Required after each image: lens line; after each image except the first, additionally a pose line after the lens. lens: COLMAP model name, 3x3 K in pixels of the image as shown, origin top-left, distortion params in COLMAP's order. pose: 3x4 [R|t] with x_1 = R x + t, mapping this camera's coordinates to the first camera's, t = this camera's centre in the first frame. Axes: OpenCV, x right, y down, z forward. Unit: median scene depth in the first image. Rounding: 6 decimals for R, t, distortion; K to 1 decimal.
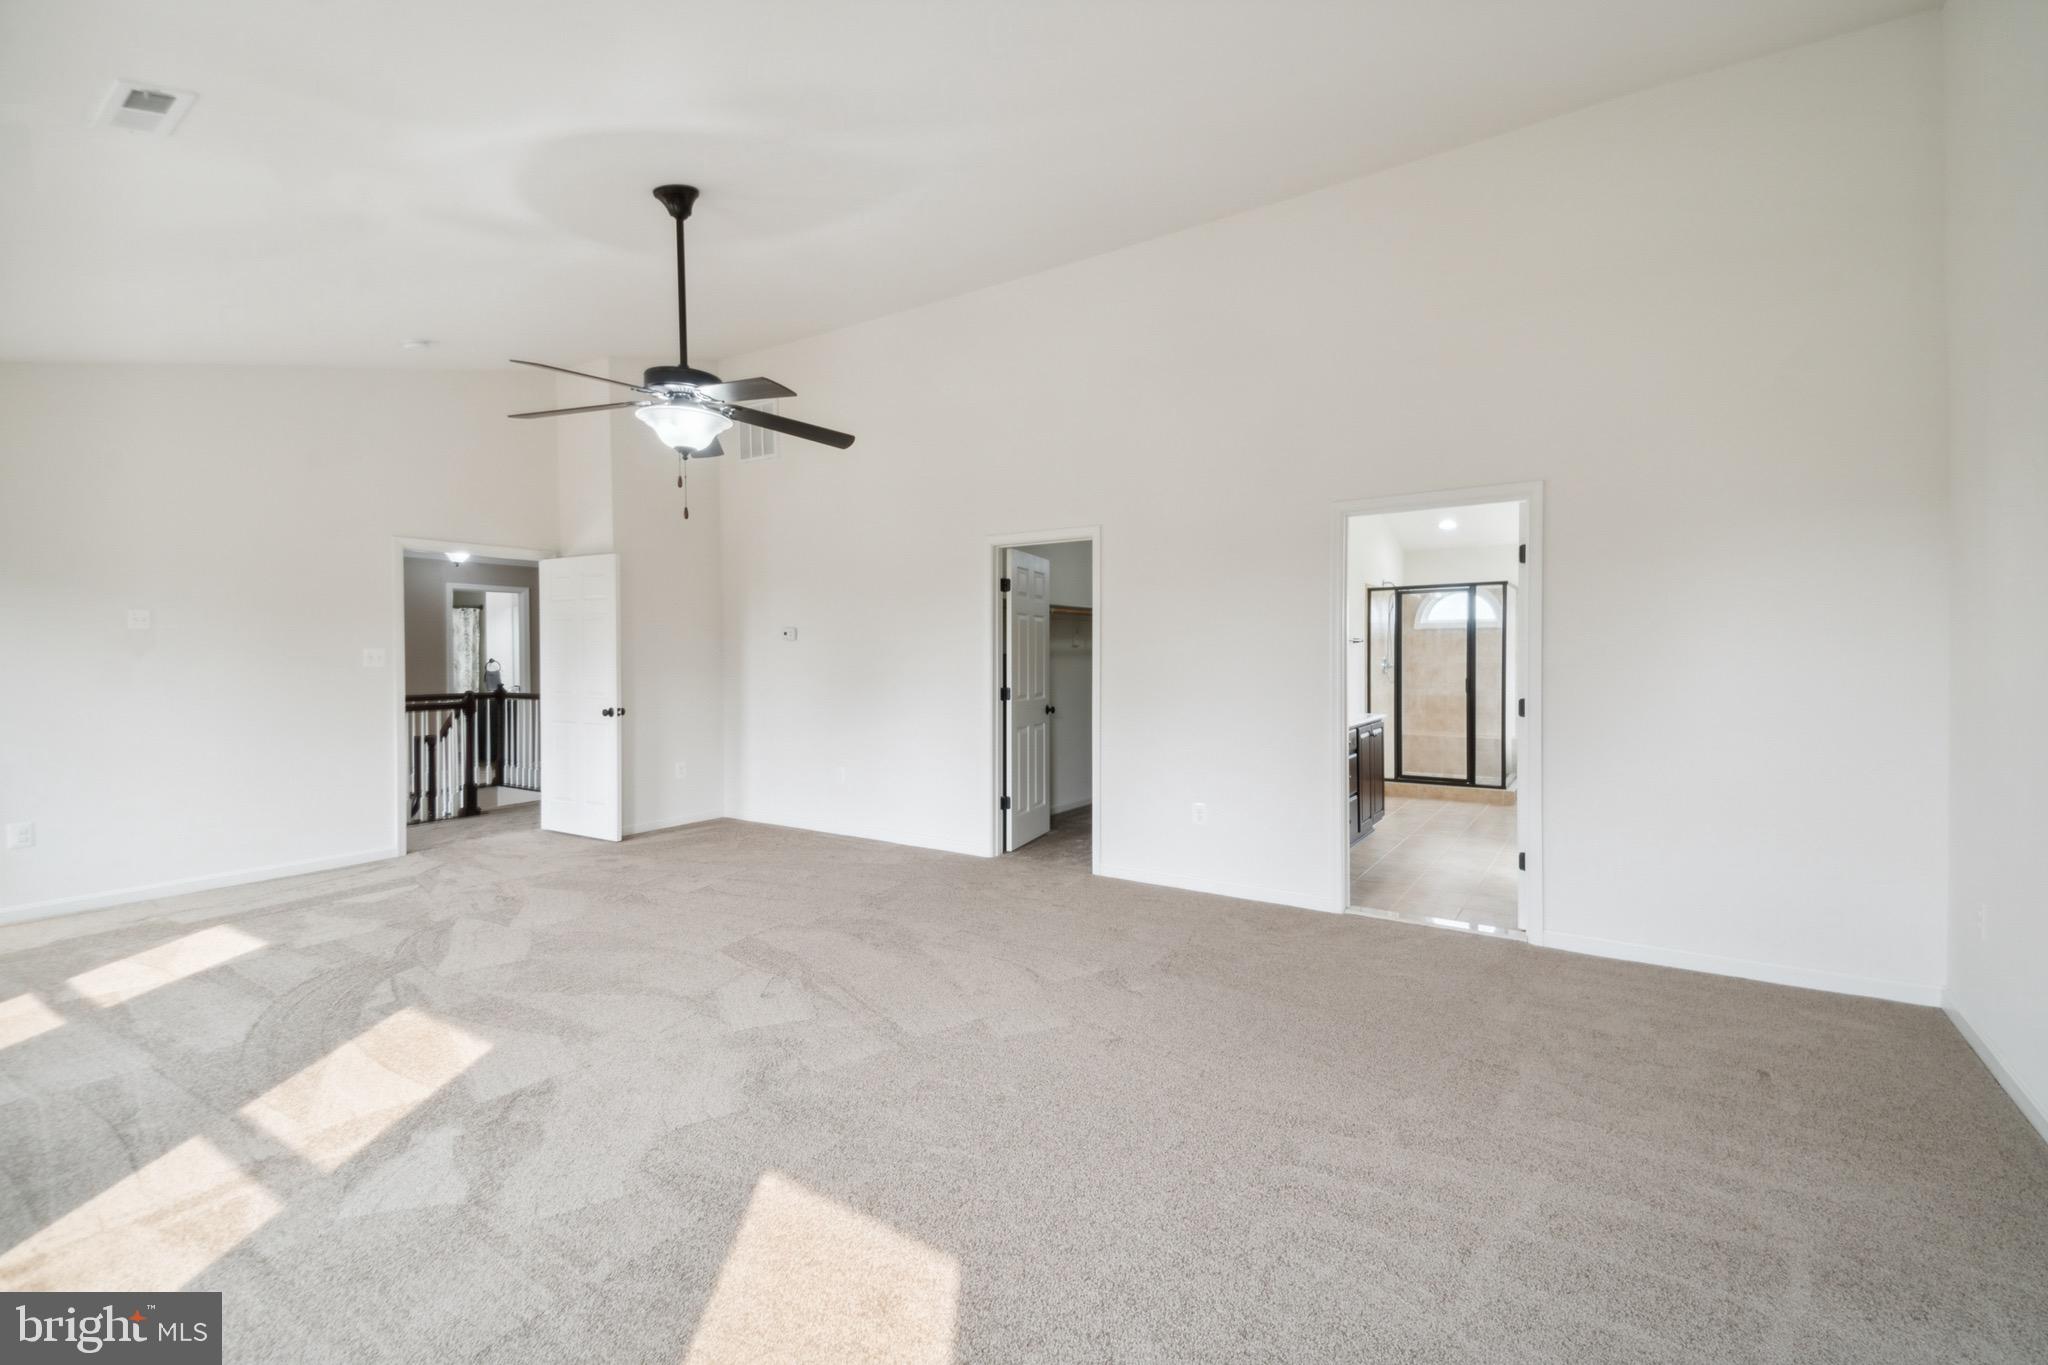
lens RADIAL K [[924.4, 0, 1018.3], [0, 924.4, 666.4], [0, 0, 1]] dist [-0.002214, 0.000558]
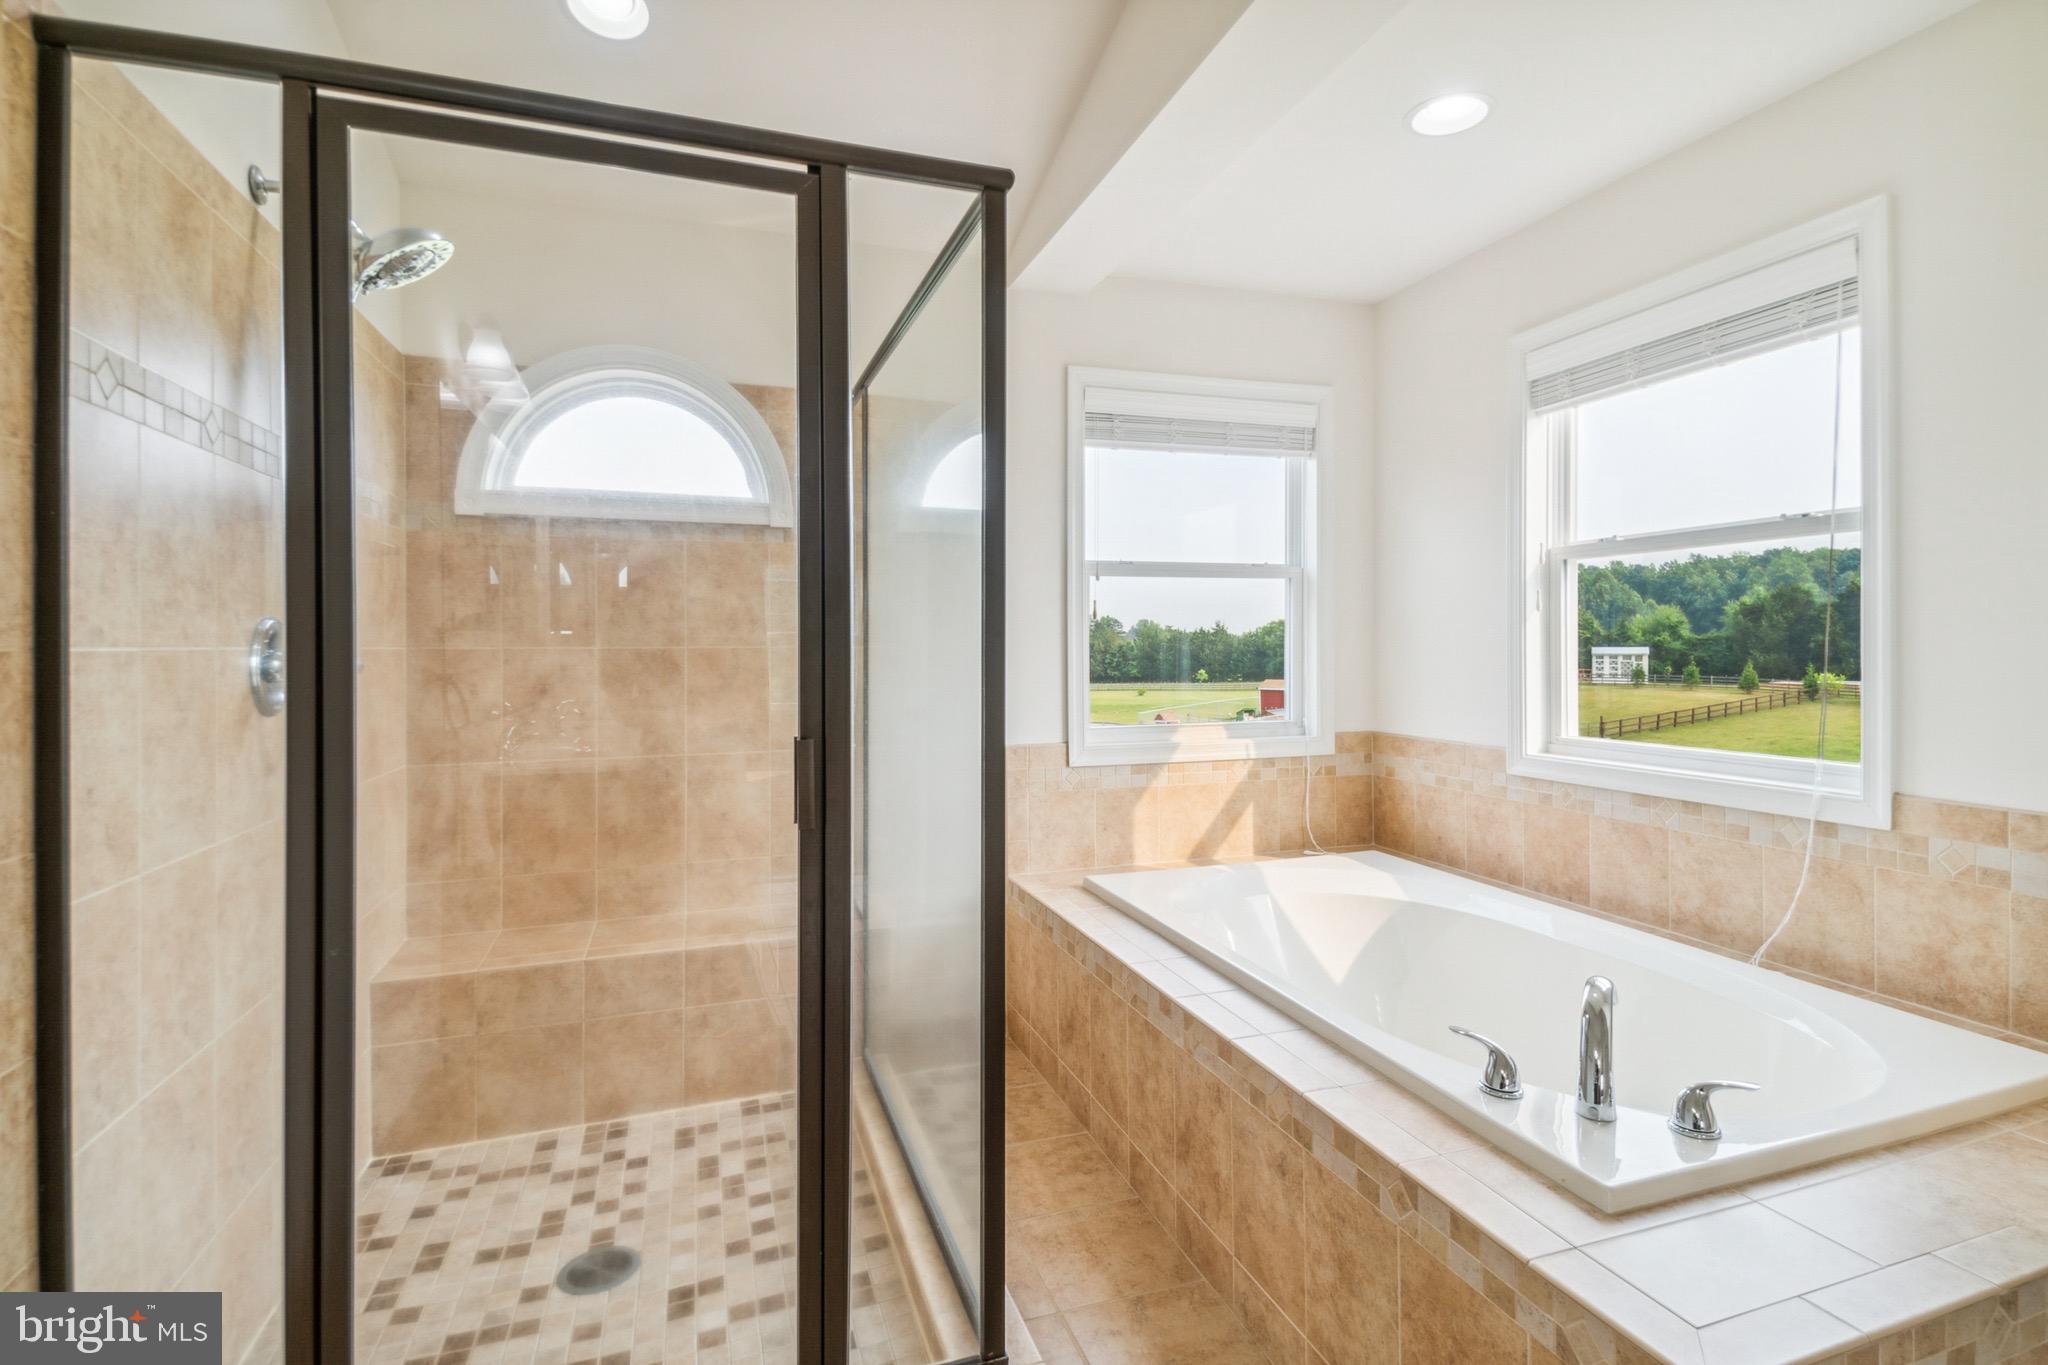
lens RADIAL K [[989.1, 0, 1023.2], [0, 989.1, 662.4], [0, 0, 1]] dist [-0.001959, -0.000153]
pose [[0.608386, -0.002340, 0.793637, 0.324315], [0.006263, 0.999979, -0.001852, 0.001440], [-0.793616, 0.006098, 0.608388, 0.748727]]
